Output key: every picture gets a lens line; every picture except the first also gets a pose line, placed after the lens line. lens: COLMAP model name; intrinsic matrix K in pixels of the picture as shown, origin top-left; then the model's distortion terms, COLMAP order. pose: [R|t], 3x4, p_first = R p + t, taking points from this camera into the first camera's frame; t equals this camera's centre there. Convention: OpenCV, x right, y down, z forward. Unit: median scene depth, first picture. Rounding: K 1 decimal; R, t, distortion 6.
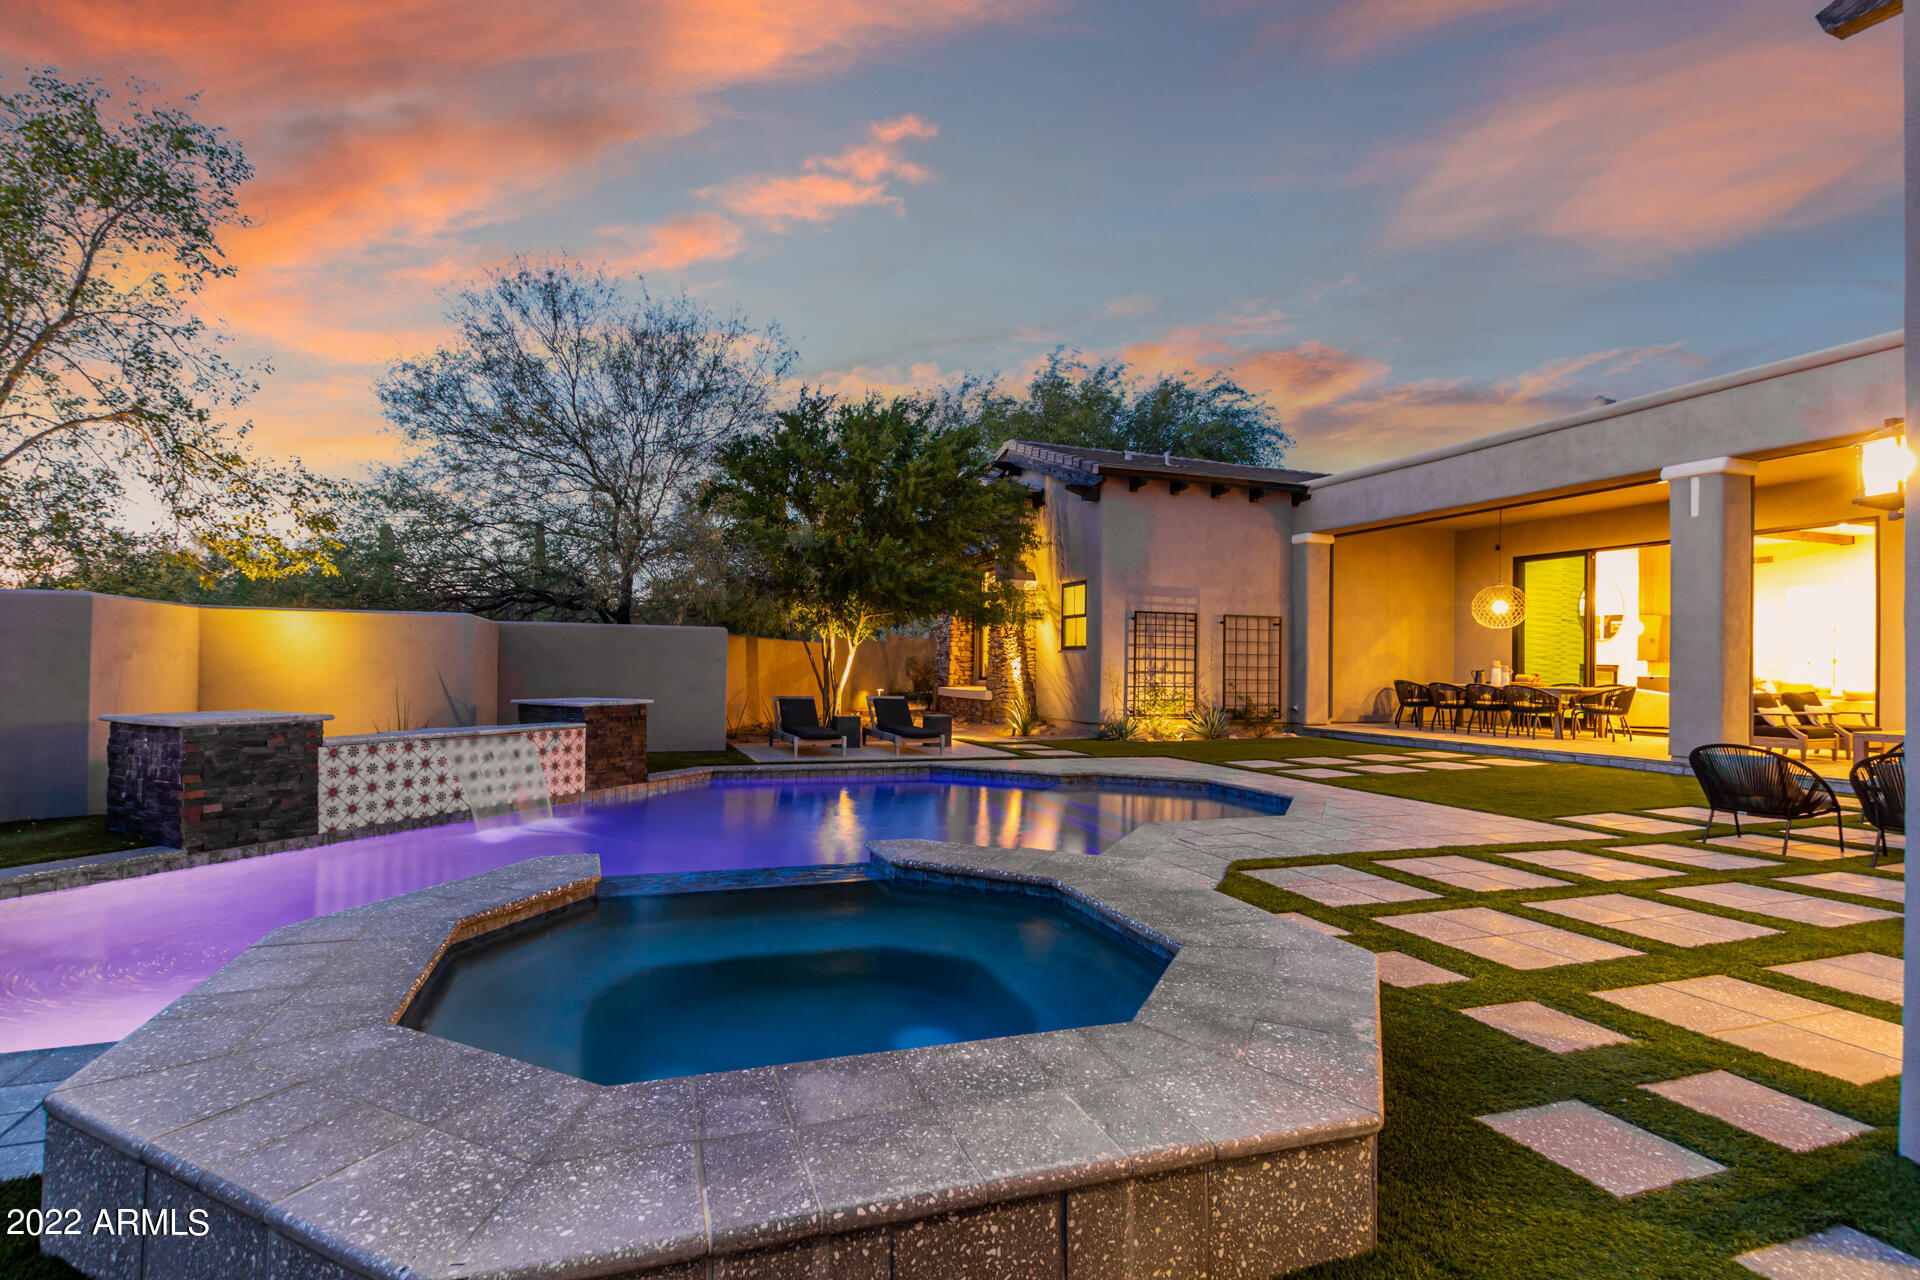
lens RADIAL K [[882.0, 0, 941.4], [0, 882.0, 658.3], [0, 0, 1]] dist [0.002393, 0.000206]
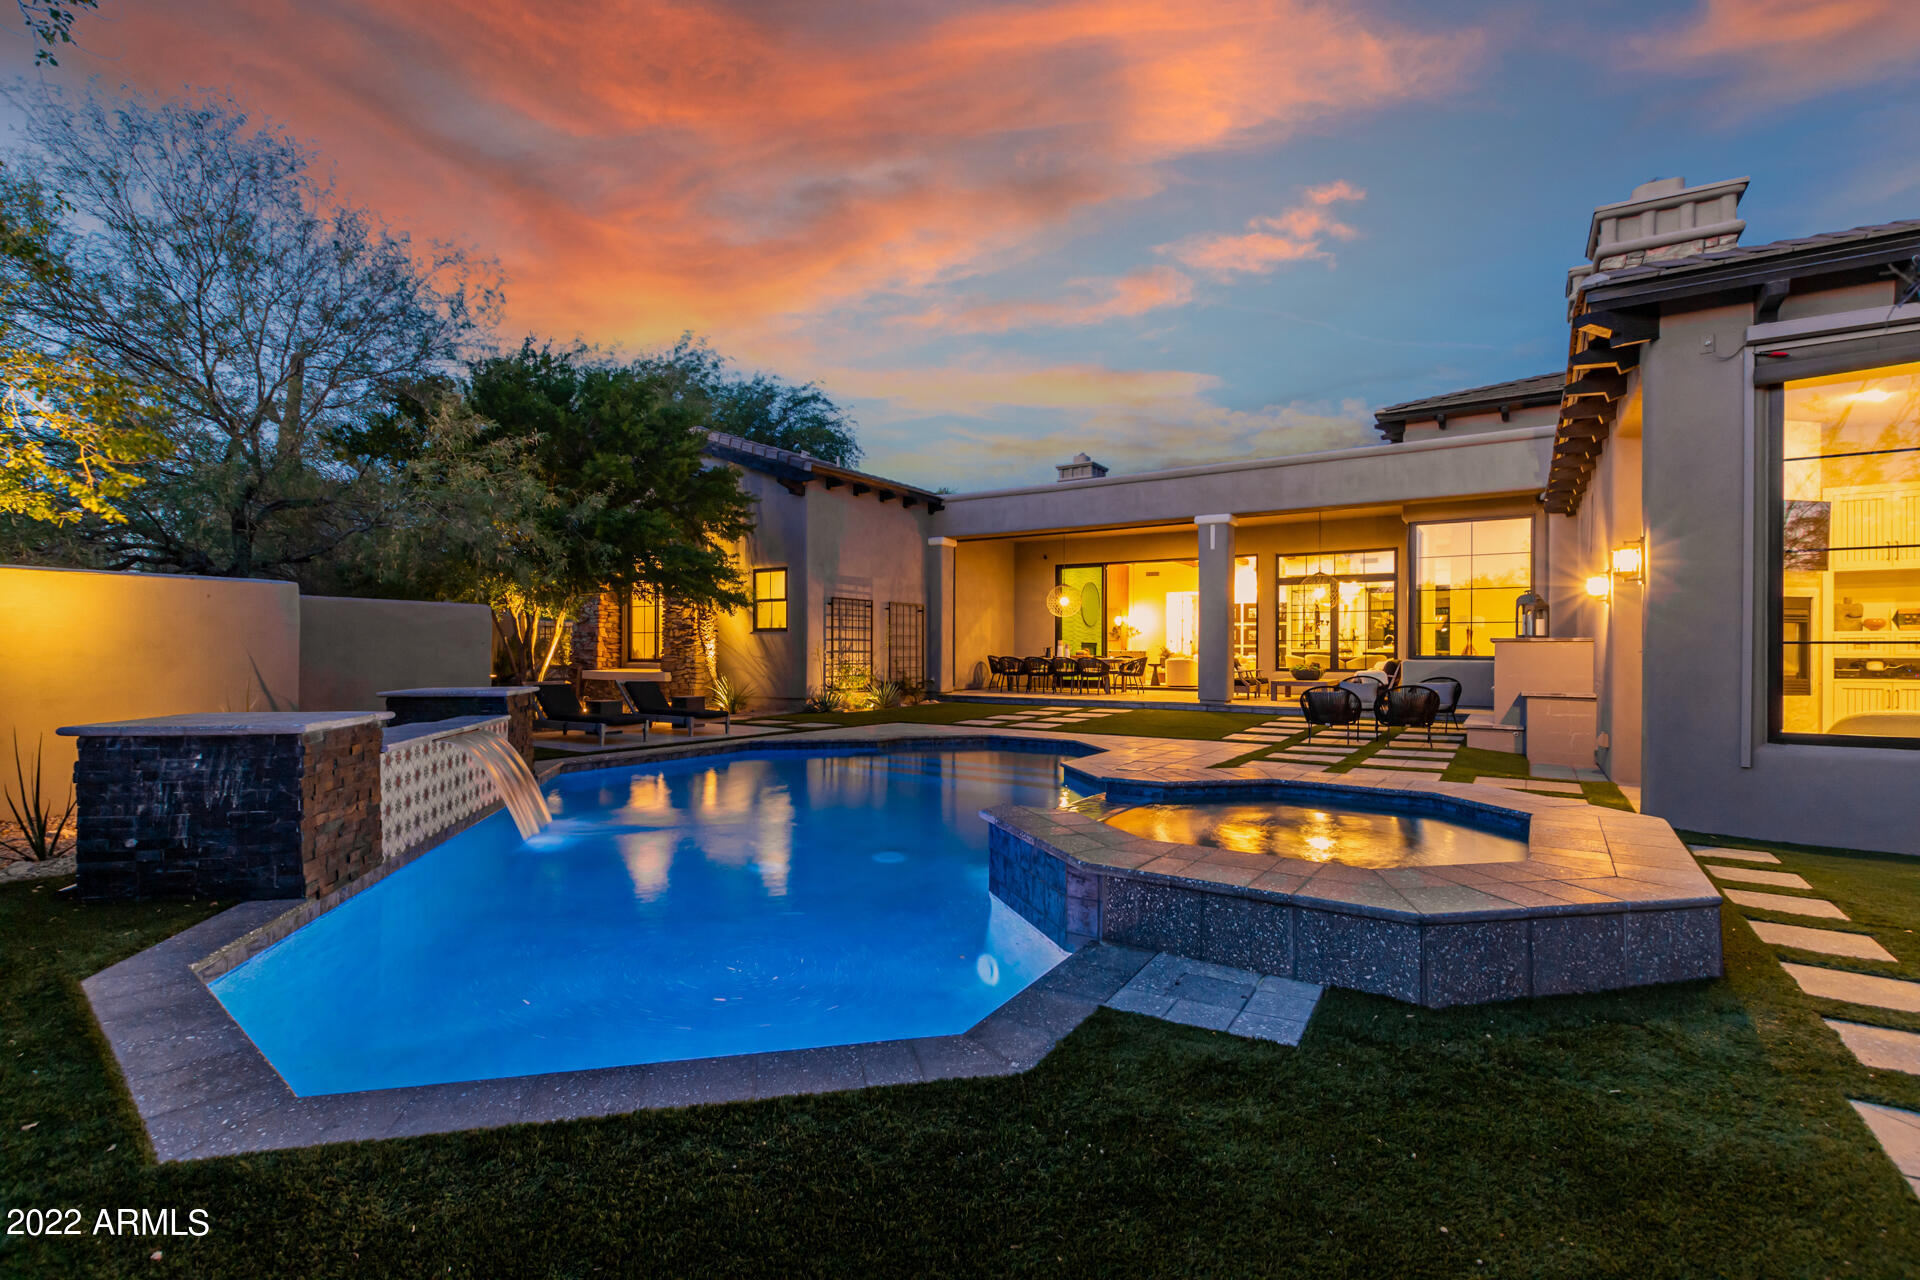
lens RADIAL K [[882.0, 0, 927.6], [0, 882.0, 652.2], [0, 0, 1]] dist [0.002393, 0.000206]
pose [[0.787353, -0.012278, 0.616380, -0.365110], [0.003518, 0.999875, 0.015424, -0.000424], [-0.616492, -0.009976, 0.787298, 0.041305]]
